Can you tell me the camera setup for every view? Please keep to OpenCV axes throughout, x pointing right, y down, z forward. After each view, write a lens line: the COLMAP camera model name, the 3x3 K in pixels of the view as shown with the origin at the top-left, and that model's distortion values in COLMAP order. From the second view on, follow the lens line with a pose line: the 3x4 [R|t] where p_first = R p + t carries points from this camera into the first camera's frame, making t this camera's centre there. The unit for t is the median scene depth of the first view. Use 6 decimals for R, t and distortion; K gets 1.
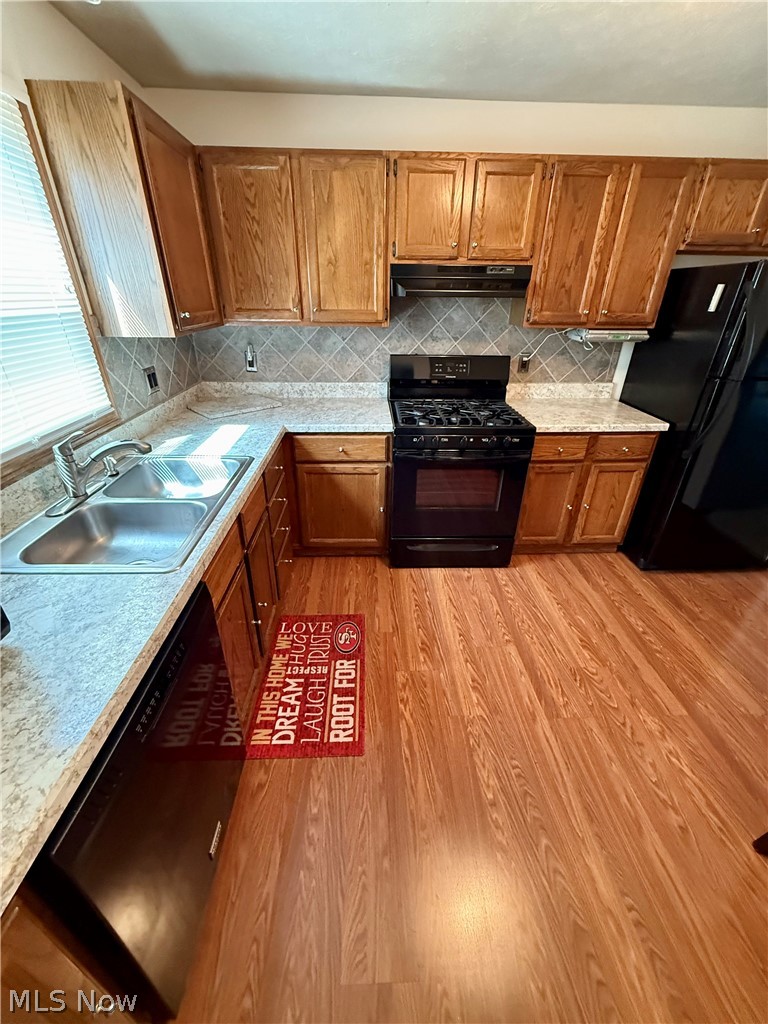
lens RADIAL K [[406.6, 0, 383.6], [0, 406.6, 510.1], [0, 0, 1]] dist [-0.000027, -0.000050]
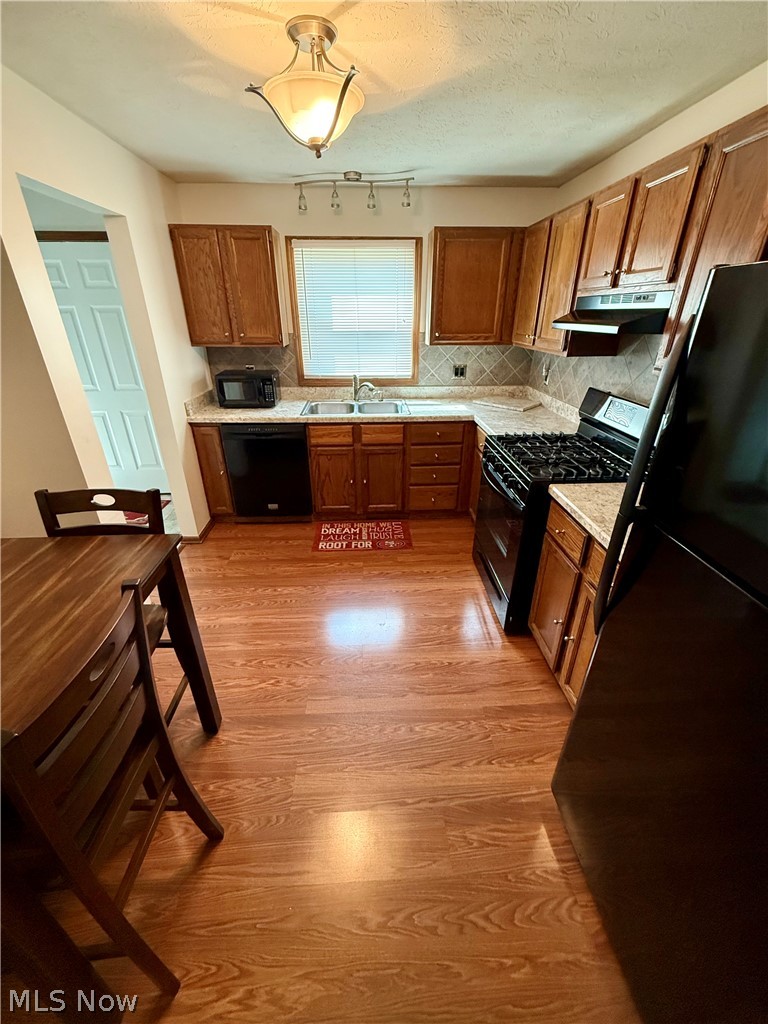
lens RADIAL K [[406.6, 0, 383.6], [0, 406.6, 510.1], [0, 0, 1]] dist [-0.000027, -0.000050]
pose [[0.008831, 0.428260, -0.903613, 1.455285], [-0.471471, 0.798685, 0.373922, -0.406832], [0.881837, 0.422725, 0.208965, 0.719571]]
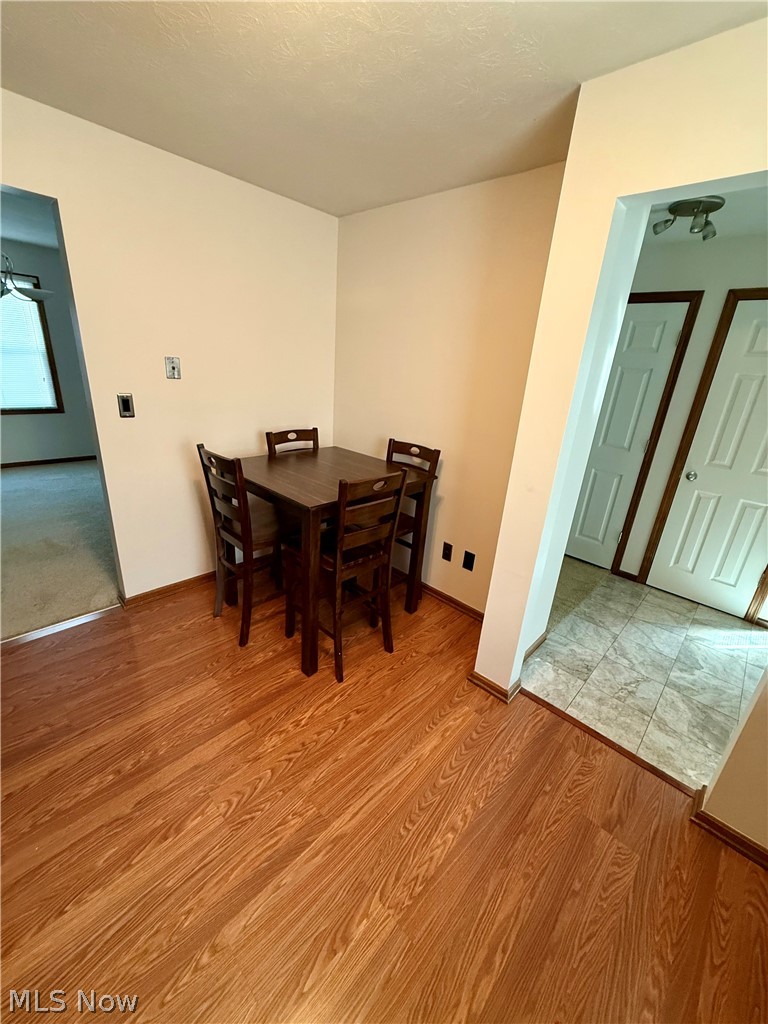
lens RADIAL K [[406.6, 0, 383.6], [0, 406.6, 510.1], [0, 0, 1]] dist [-0.000027, -0.000050]
pose [[-0.692244, -0.303156, 0.654900, -0.030212], [0.266848, 0.735641, 0.622595, -0.453995], [-0.670515, 0.605747, -0.428346, 0.862760]]
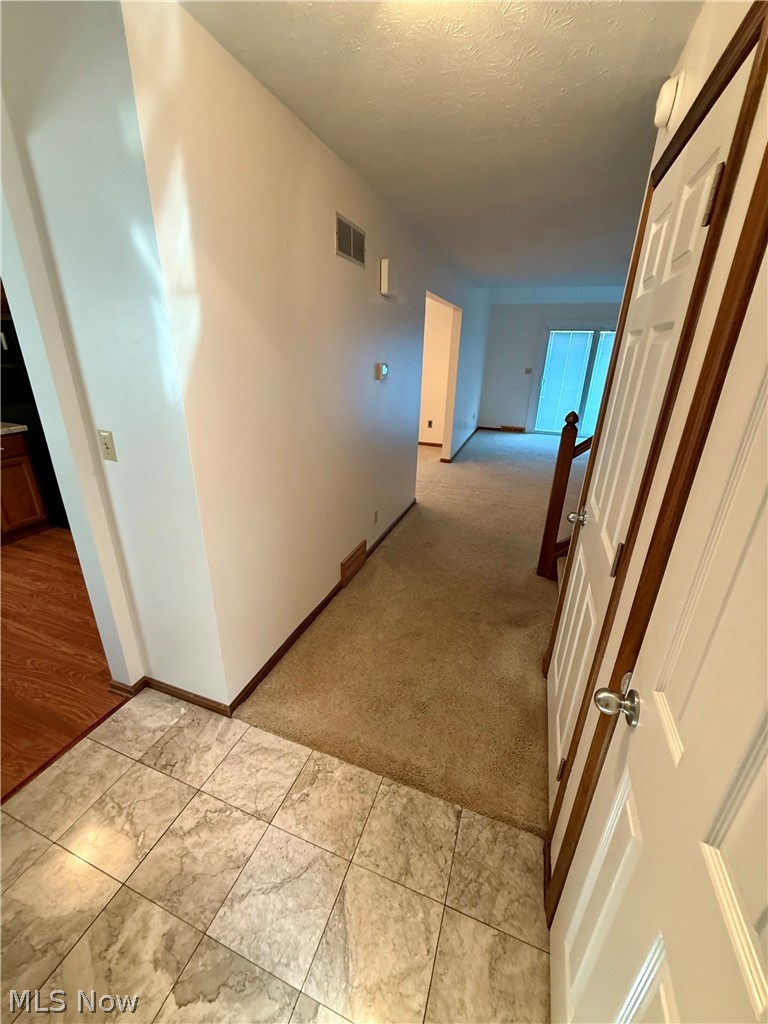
lens RADIAL K [[406.6, 0, 383.6], [0, 406.6, 510.1], [0, 0, 1]] dist [-0.000027, -0.000050]
pose [[0.385387, -0.338360, 0.858481, -0.189138], [0.413249, 0.895121, 0.167286, 0.441860], [-0.825047, 0.290297, 0.484795, -0.854190]]
